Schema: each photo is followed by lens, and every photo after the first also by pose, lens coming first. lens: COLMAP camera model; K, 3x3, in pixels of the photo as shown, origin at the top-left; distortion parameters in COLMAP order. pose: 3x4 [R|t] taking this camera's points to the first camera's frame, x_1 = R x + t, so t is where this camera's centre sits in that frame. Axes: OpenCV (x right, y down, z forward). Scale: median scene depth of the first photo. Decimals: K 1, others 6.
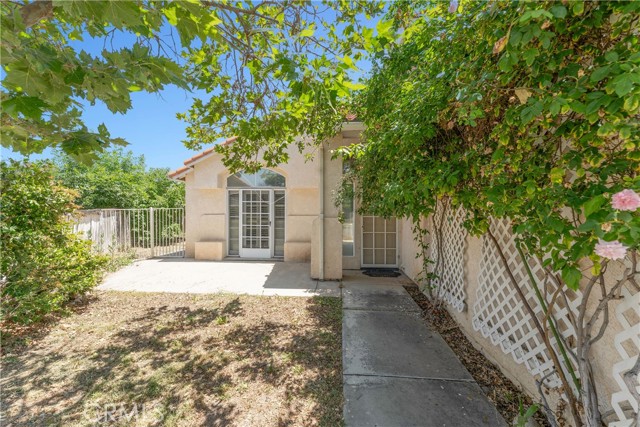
lens RADIAL K [[259.2, 0, 318.6], [0, 259.2, 213.9], [0, 0, 1]] dist [0.001323, 0.000208]
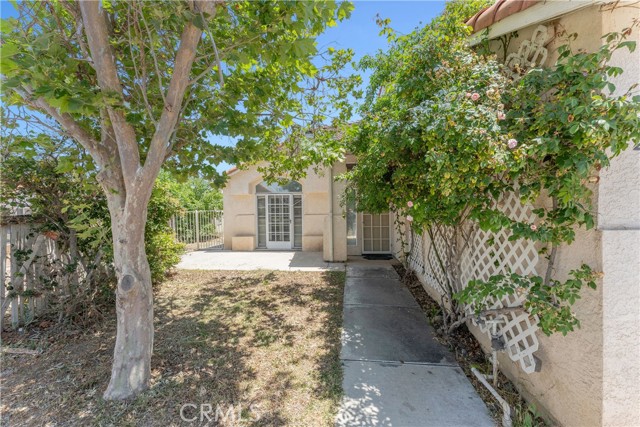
lens RADIAL K [[259.2, 0, 317.8], [0, 259.2, 212.6], [0, 0, 1]] dist [0.001323, 0.000208]
pose [[0.998726, -0.016721, -0.047620, 0.011761], [0.016241, 0.999813, -0.010460, 0.016644], [0.047786, 0.009673, 0.998811, -0.450103]]
